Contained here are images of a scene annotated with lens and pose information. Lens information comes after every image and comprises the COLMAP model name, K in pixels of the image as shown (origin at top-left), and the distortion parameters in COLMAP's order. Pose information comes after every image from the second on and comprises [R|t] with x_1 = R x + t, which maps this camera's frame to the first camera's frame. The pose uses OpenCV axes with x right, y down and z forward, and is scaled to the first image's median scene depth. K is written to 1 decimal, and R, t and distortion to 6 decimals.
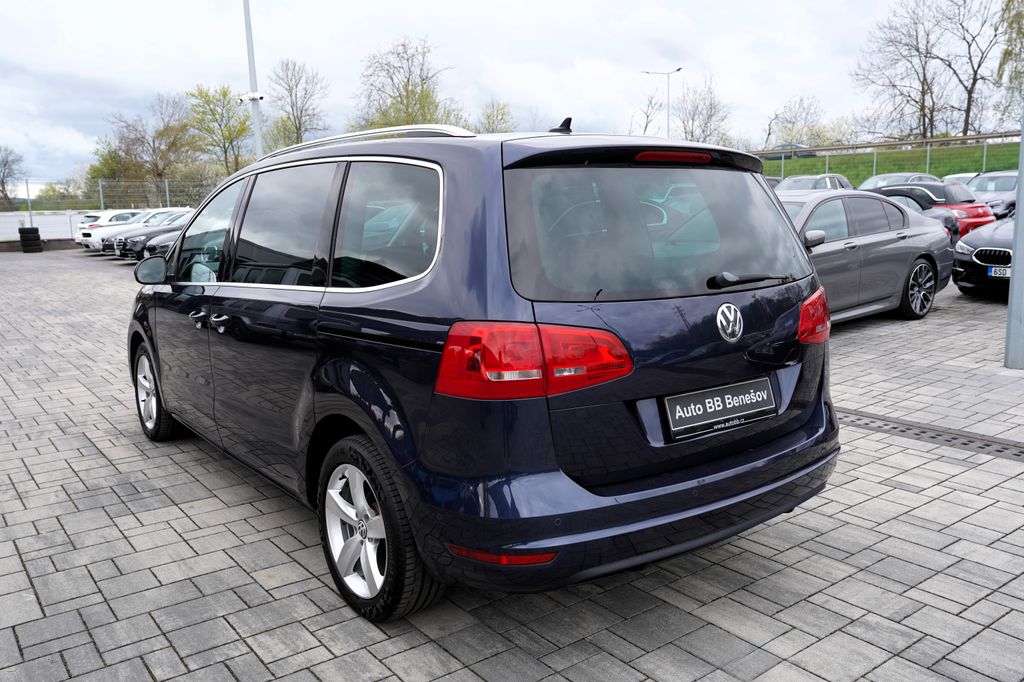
lens RADIAL K [[831.7, 0, 510.4], [0, 831.7, 322.8], [0, 0, 1]] dist [-0.057978, 0.092543]
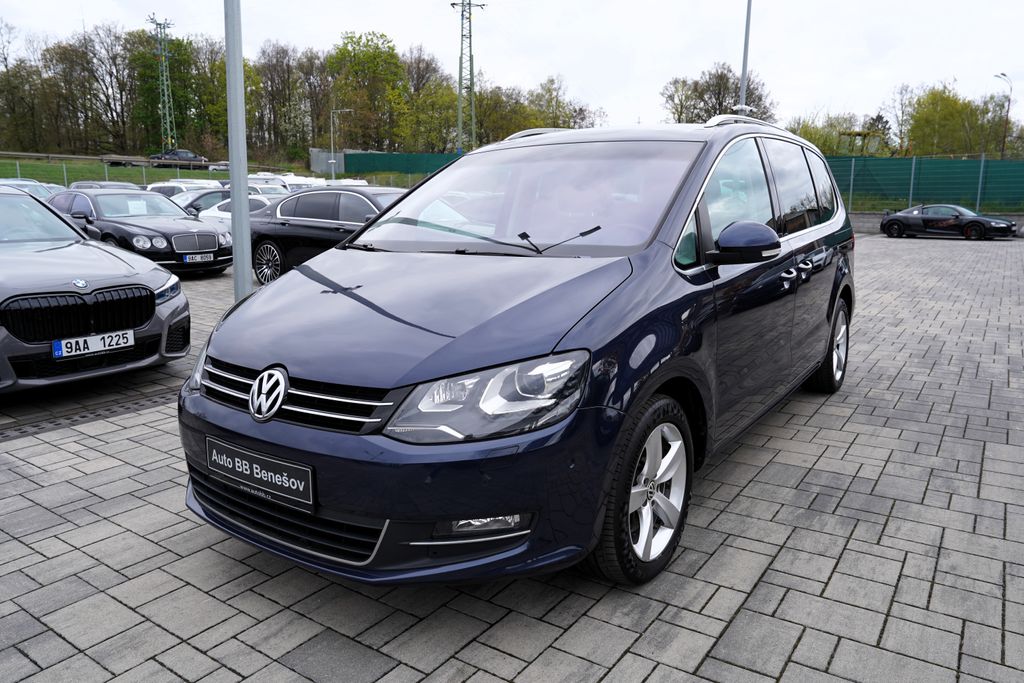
lens RADIAL K [[722.7, 0, 514.1], [0, 722.7, 327.8], [0, 0, 1]] dist [-0.099397, 0.090496]
pose [[-0.306307, -0.139557, 0.941647, -1.152667], [0.146752, 0.970447, 0.191562, -0.167257], [-0.940553, 0.196865, -0.276775, 1.653603]]
